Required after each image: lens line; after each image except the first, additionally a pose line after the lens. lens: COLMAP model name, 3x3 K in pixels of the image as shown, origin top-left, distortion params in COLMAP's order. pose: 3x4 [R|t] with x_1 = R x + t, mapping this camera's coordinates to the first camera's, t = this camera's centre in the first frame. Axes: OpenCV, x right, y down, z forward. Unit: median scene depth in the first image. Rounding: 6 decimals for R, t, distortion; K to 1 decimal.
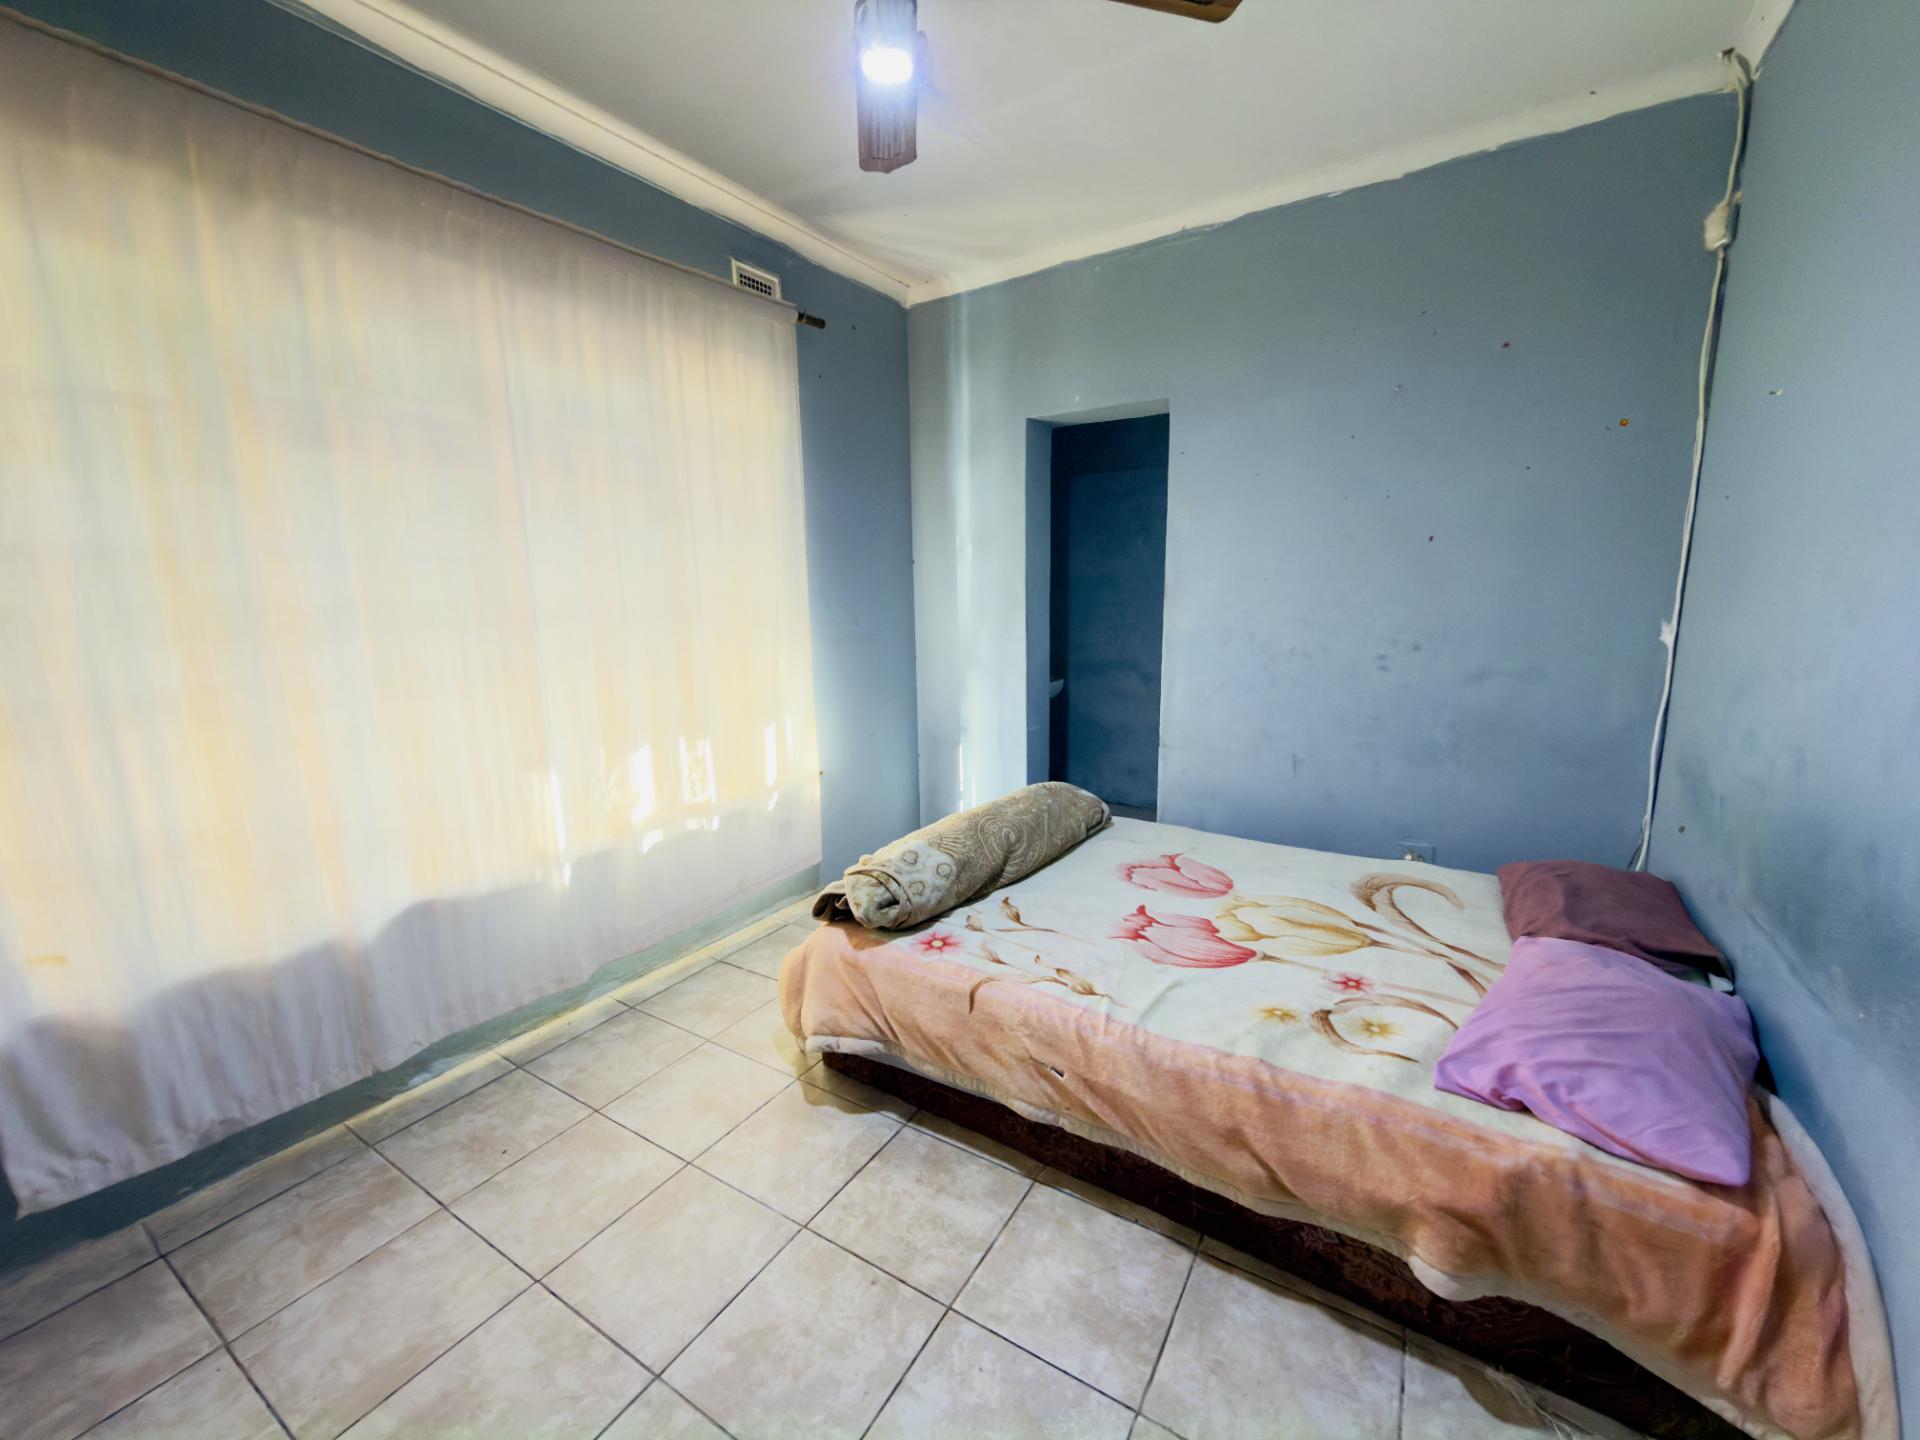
lens RADIAL K [[766.1, 0, 967.5], [0, 766.1, 716.4], [0, 0, 1]] dist [-0.001394, 0.000385]
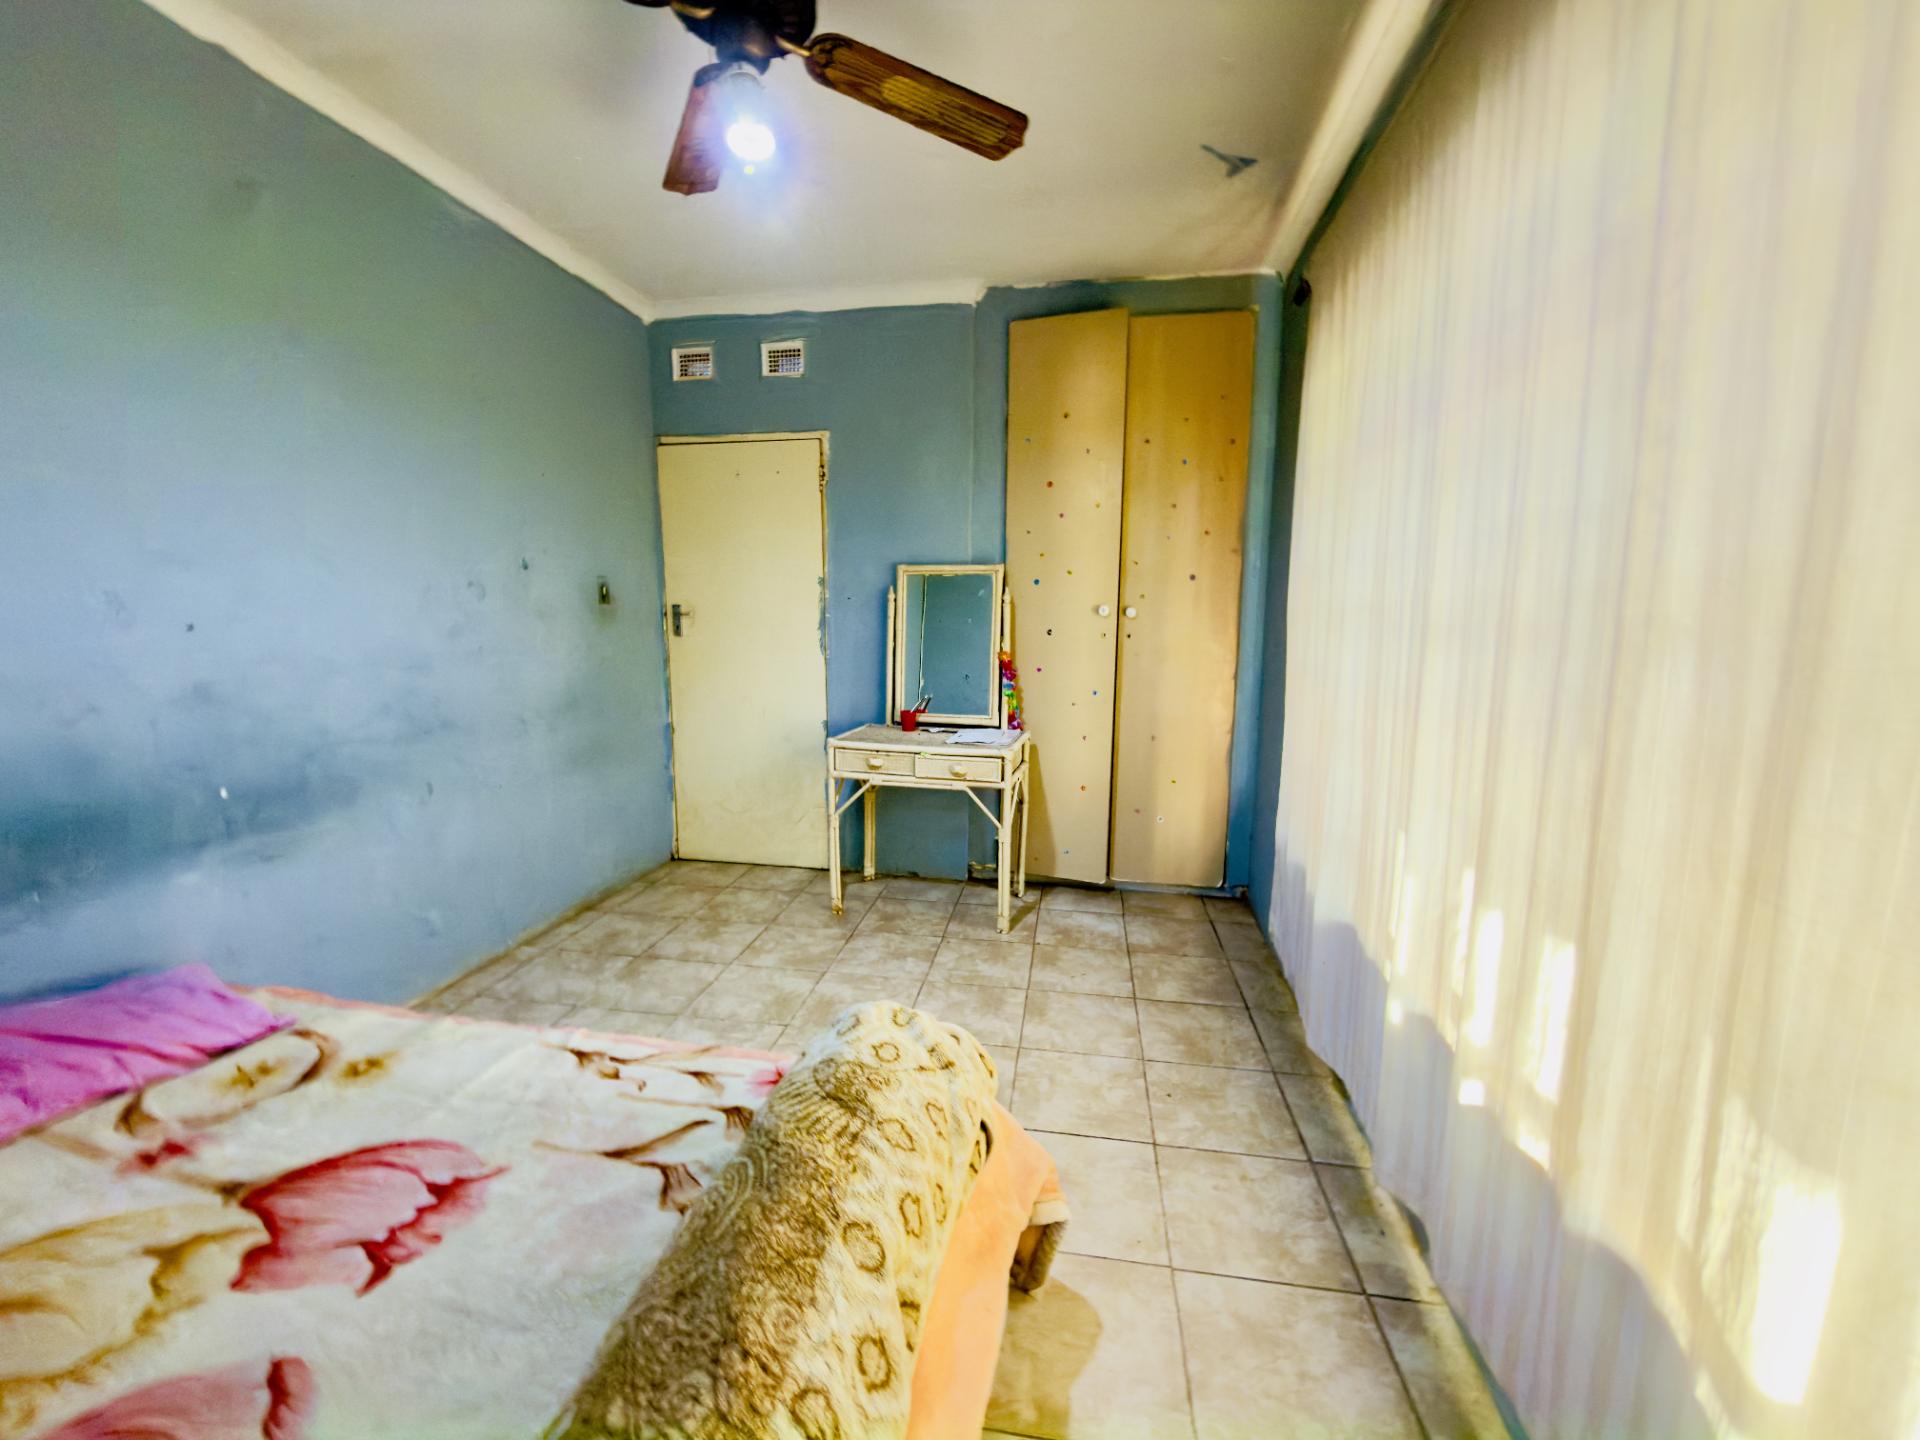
lens RADIAL K [[766.1, 0, 959.7], [0, 766.1, 715.6], [0, 0, 1]] dist [-0.001394, 0.000385]
pose [[-0.924483, 0.056763, -0.376975, 0.065353], [-0.061568, 0.953641, 0.294583, -0.258952], [0.376220, 0.295546, -0.878129, 1.635103]]
